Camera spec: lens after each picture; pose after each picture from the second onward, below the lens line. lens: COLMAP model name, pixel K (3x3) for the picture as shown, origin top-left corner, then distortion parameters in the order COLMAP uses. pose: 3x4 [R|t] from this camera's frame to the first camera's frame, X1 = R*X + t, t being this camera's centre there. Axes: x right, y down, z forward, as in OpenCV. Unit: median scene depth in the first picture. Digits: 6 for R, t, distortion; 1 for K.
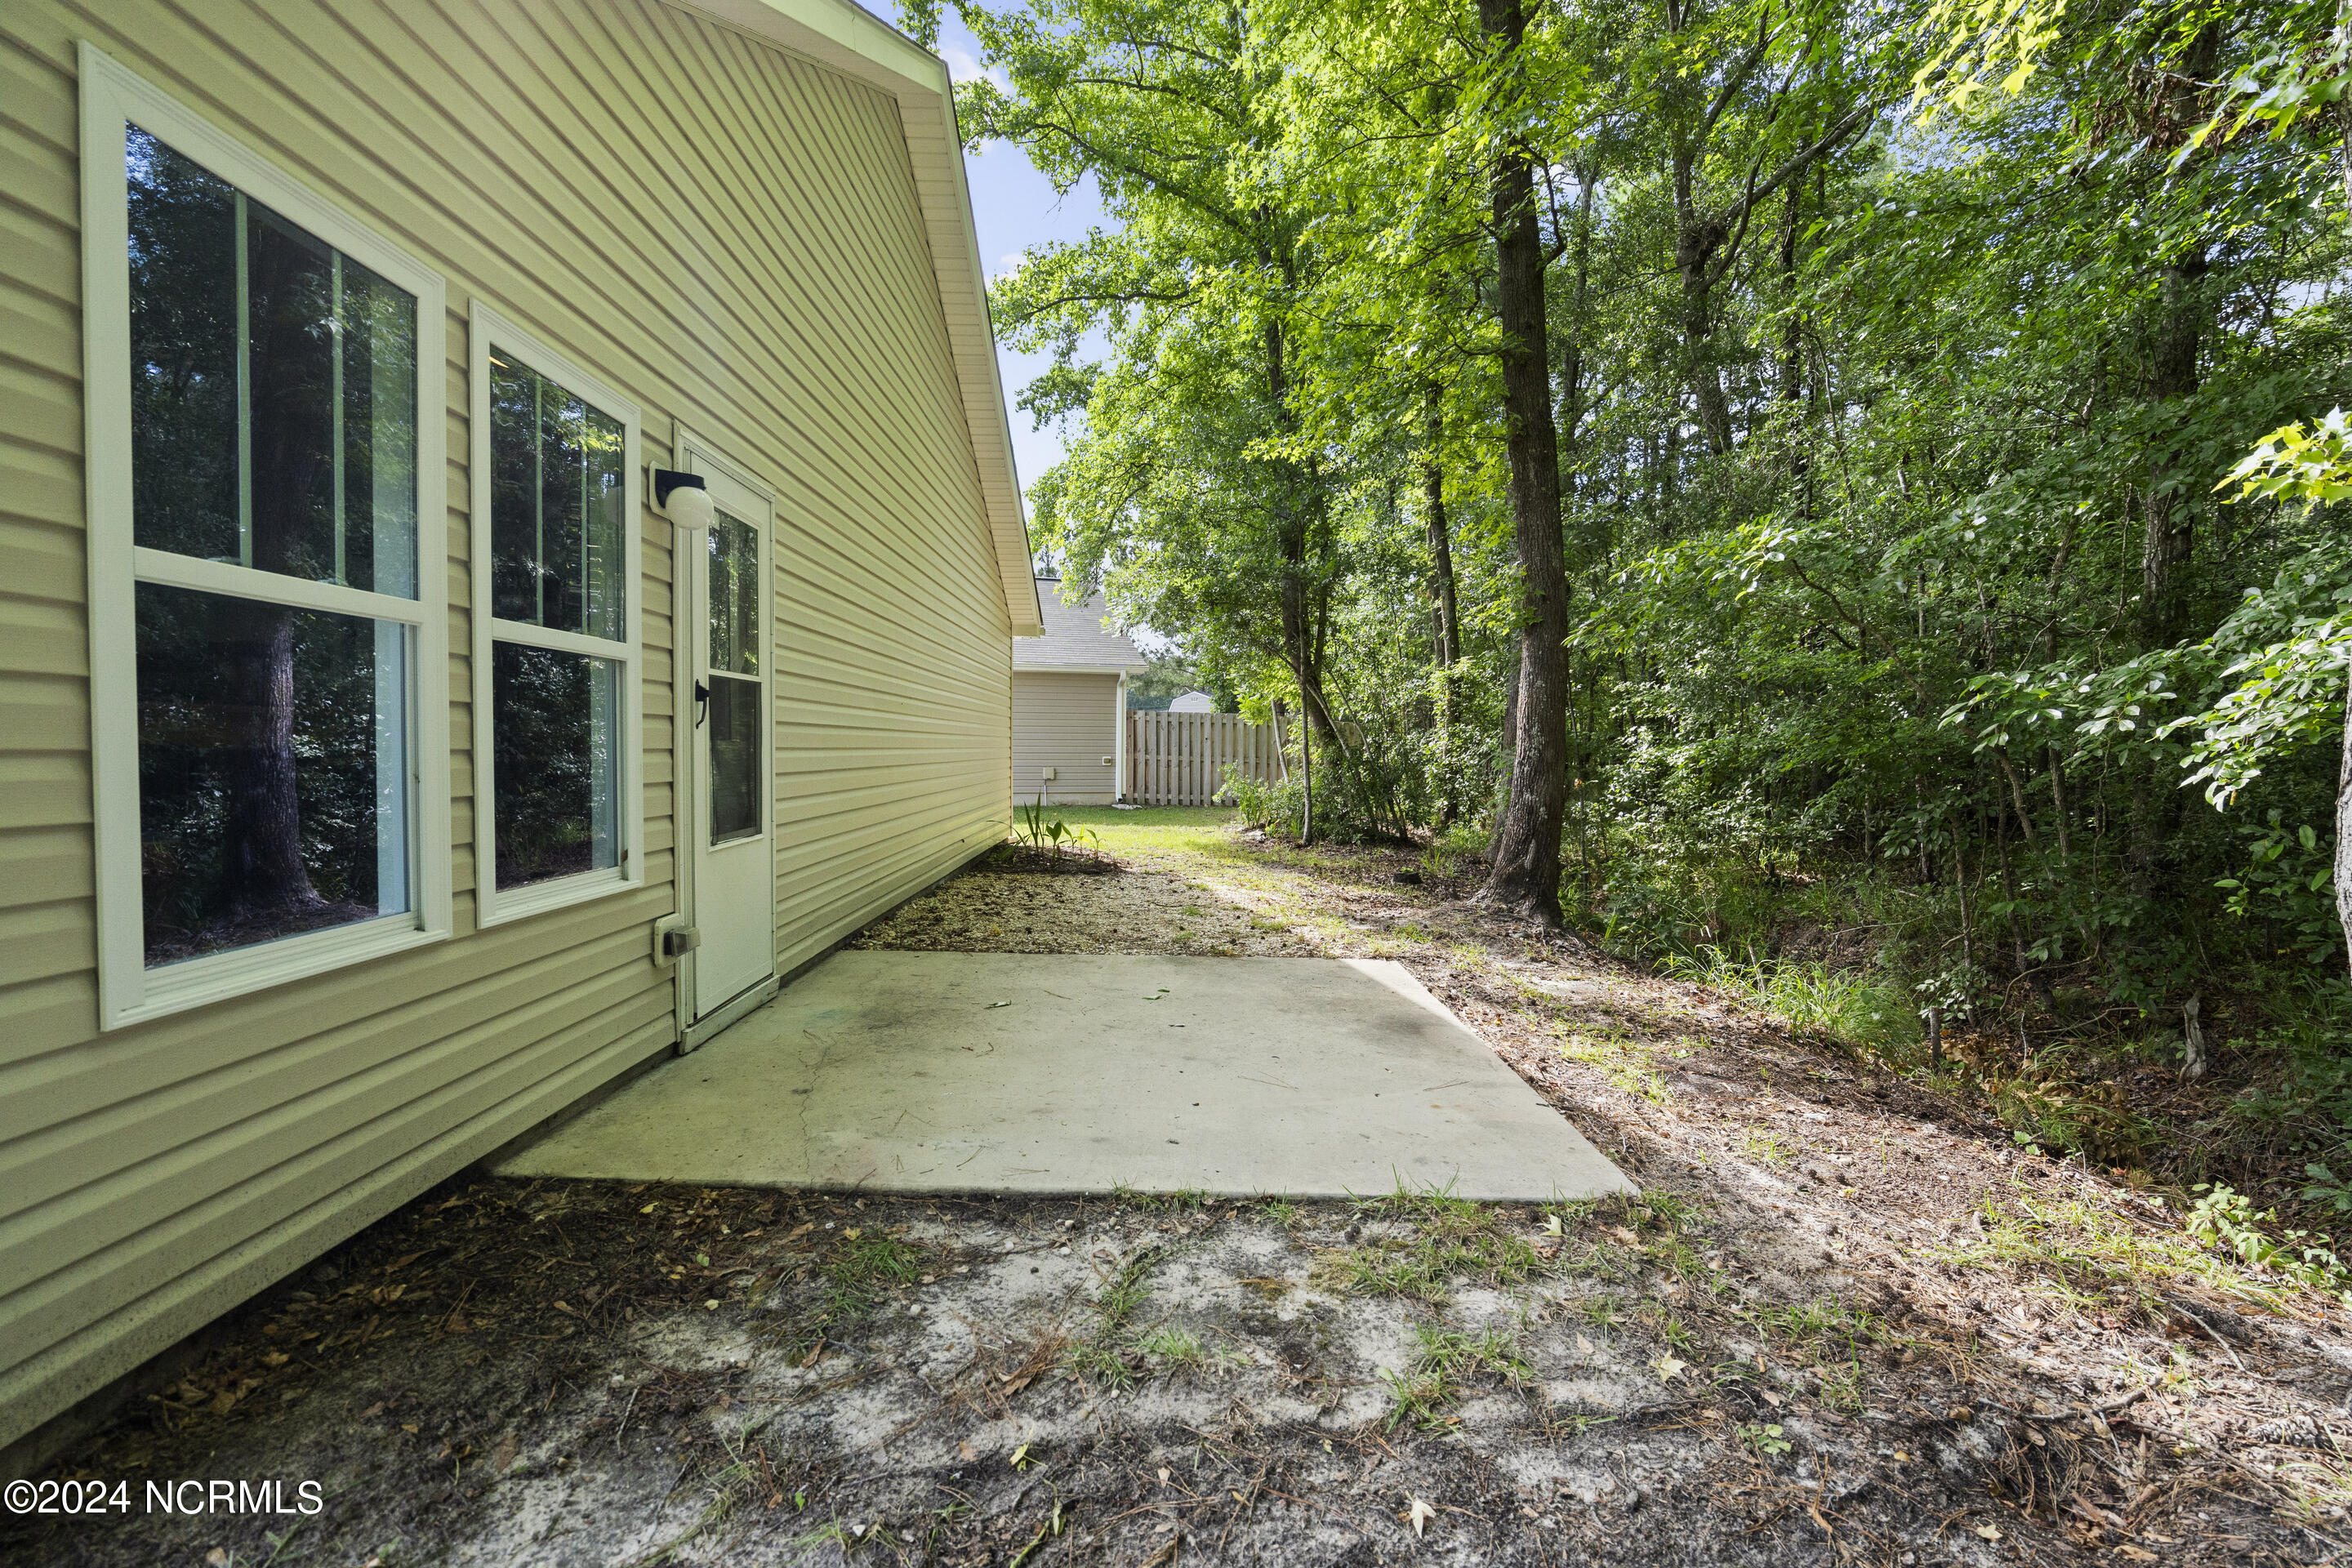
lens RADIAL K [[1088.6, 0, 1188.3], [0, 1088.6, 775.3], [0, 0, 1]] dist [-0.001035, 0.000293]
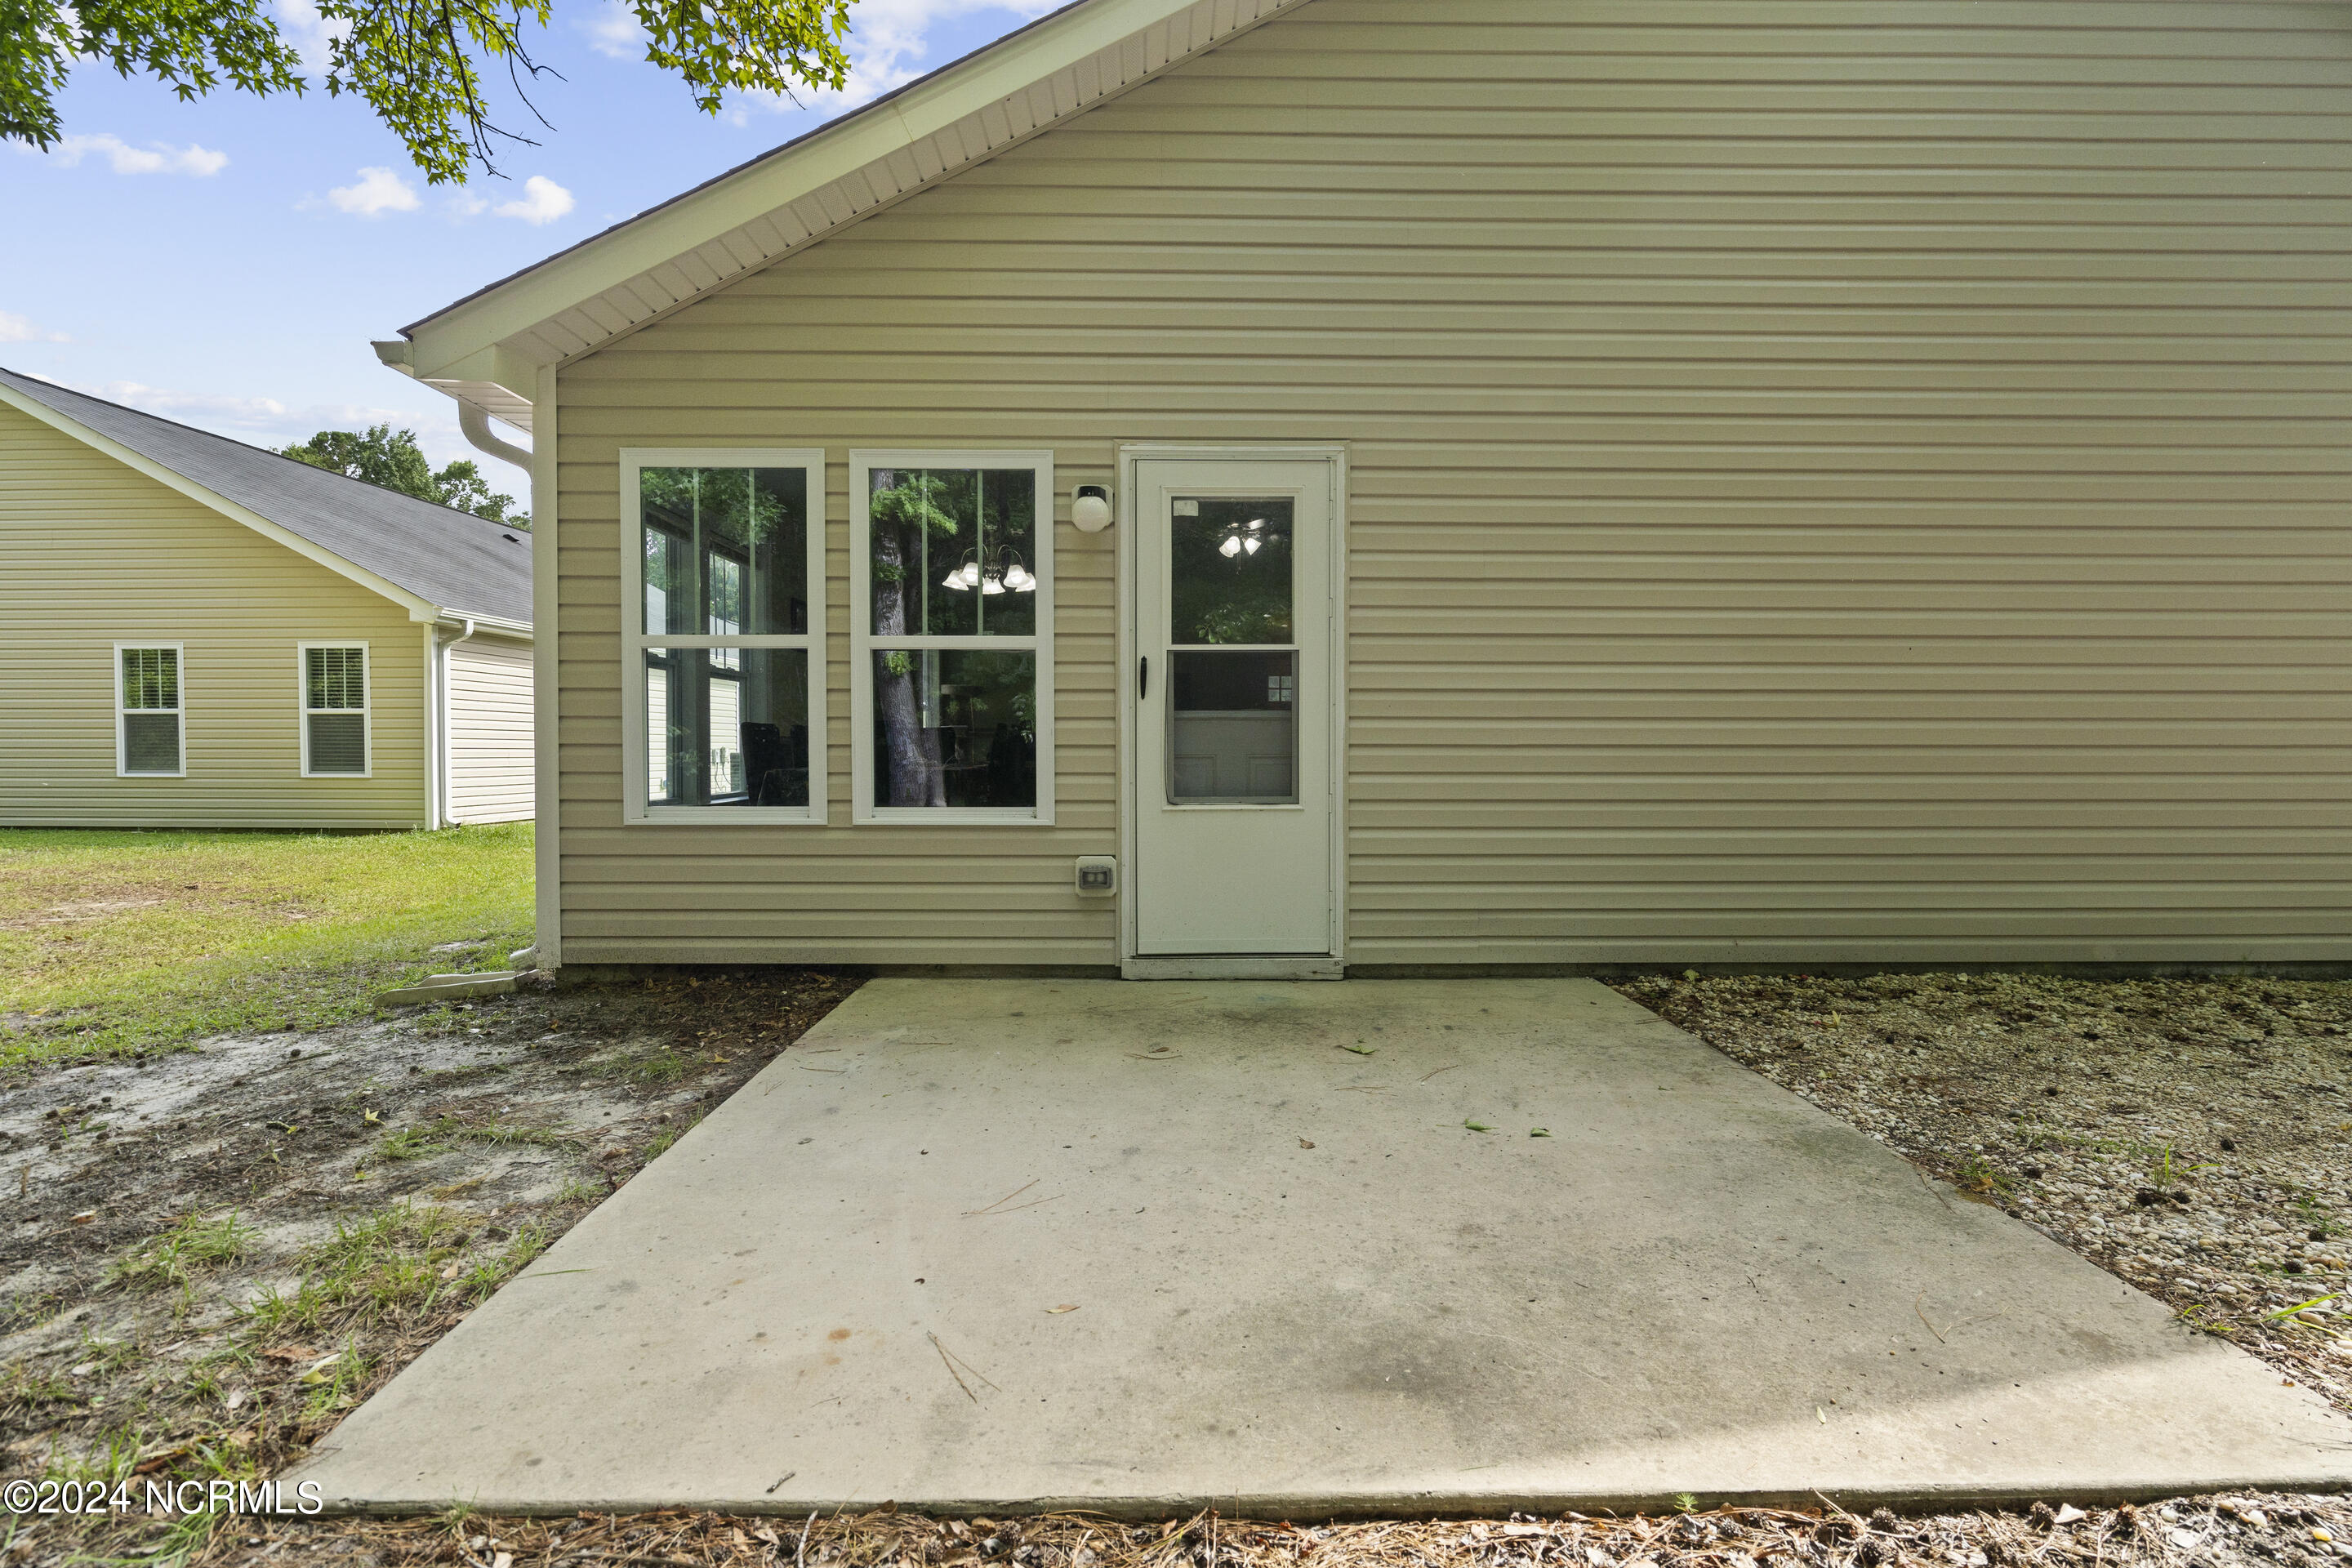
lens RADIAL K [[1088.6, 0, 1185.6], [0, 1088.6, 777.3], [0, 0, 1]] dist [-0.001035, 0.000293]
pose [[-0.039534, 0.015024, -0.999105, 1.015242], [-0.028752, 0.999456, 0.016167, 0.027383], [0.998804, 0.029366, -0.039080, 1.606615]]
